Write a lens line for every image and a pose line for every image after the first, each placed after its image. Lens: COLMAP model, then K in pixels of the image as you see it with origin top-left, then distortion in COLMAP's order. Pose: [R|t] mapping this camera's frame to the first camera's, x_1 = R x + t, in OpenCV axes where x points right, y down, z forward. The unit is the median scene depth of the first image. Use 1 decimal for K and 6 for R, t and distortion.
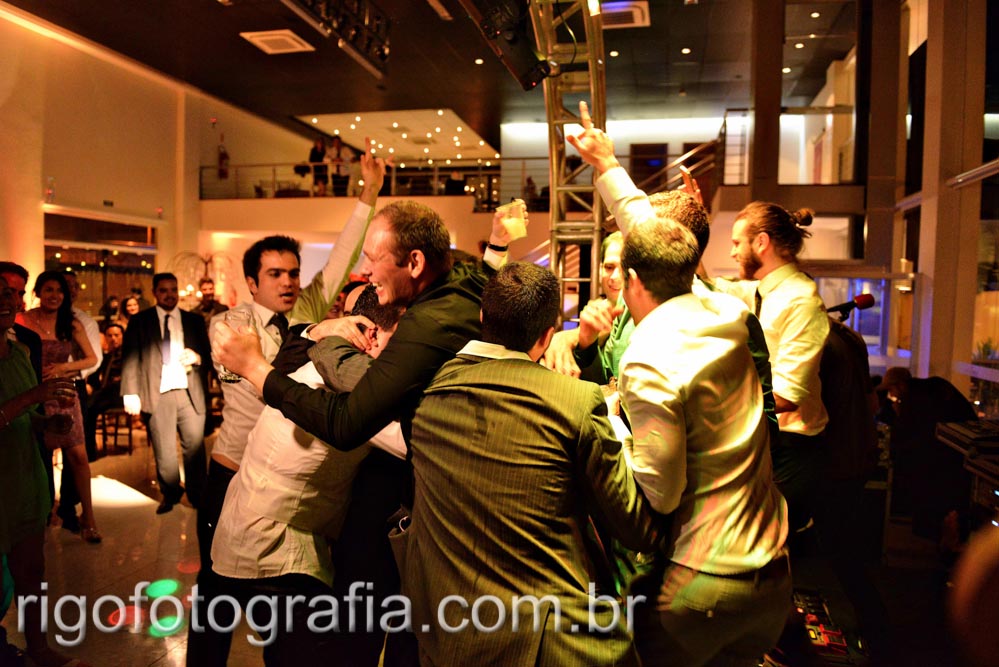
lens RADIAL K [[685.9, 0, 499.5], [0, 685.9, 333.5], [0, 0, 1]] dist [-0.041909, -0.010014]
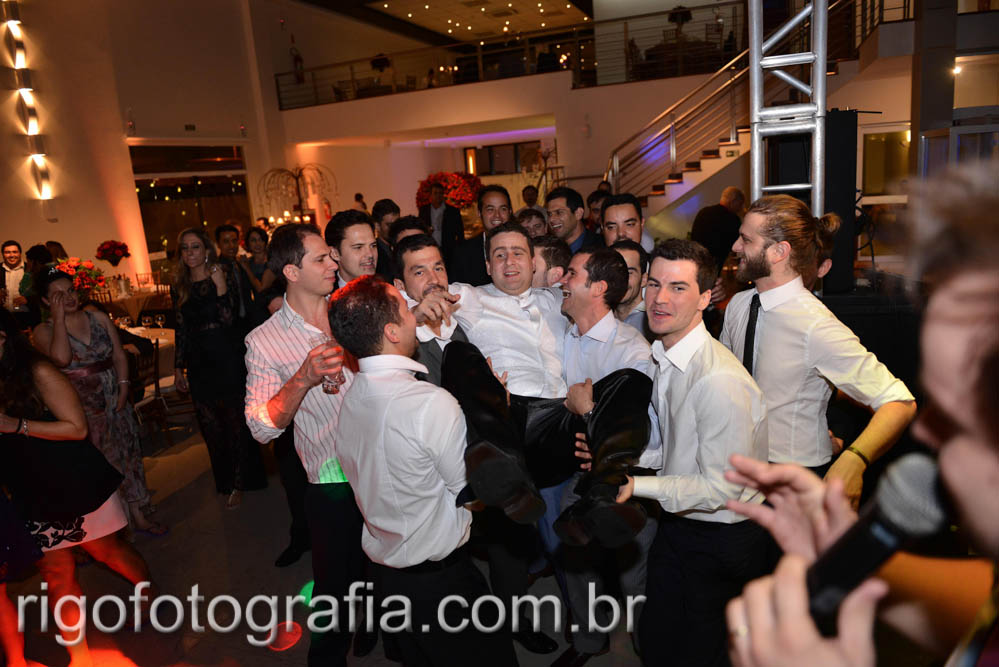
lens RADIAL K [[685.9, 0, 499.5], [0, 685.9, 333.5], [0, 0, 1]] dist [-0.041909, -0.010014]
pose [[0.987088, -0.075740, -0.141144, -0.030550], [0.099262, 0.980798, 0.167875, -0.022074], [0.125719, -0.179718, 0.975652, 0.060473]]
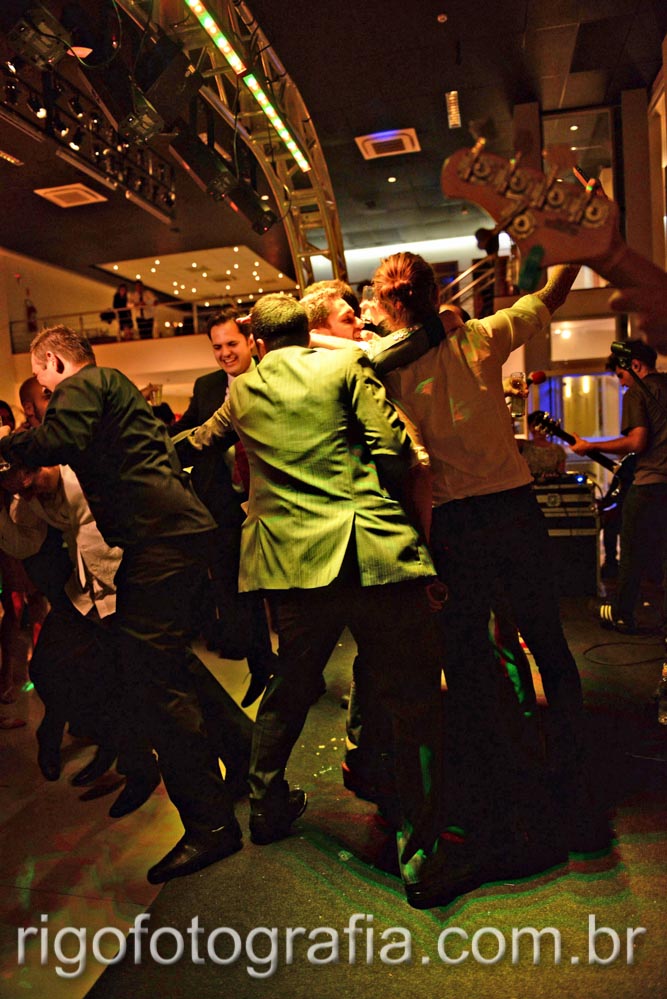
lens RADIAL K [[685.9, 0, 333.5], [0, 685.9, 499.5], [0, 0, 1]] dist [-0.041909, -0.010014]
pose [[0.996282, -0.085877, 0.006944, 0.023288], [0.085428, 0.995103, 0.049728, 0.016002], [-0.011180, -0.048950, 0.998739, -0.055882]]
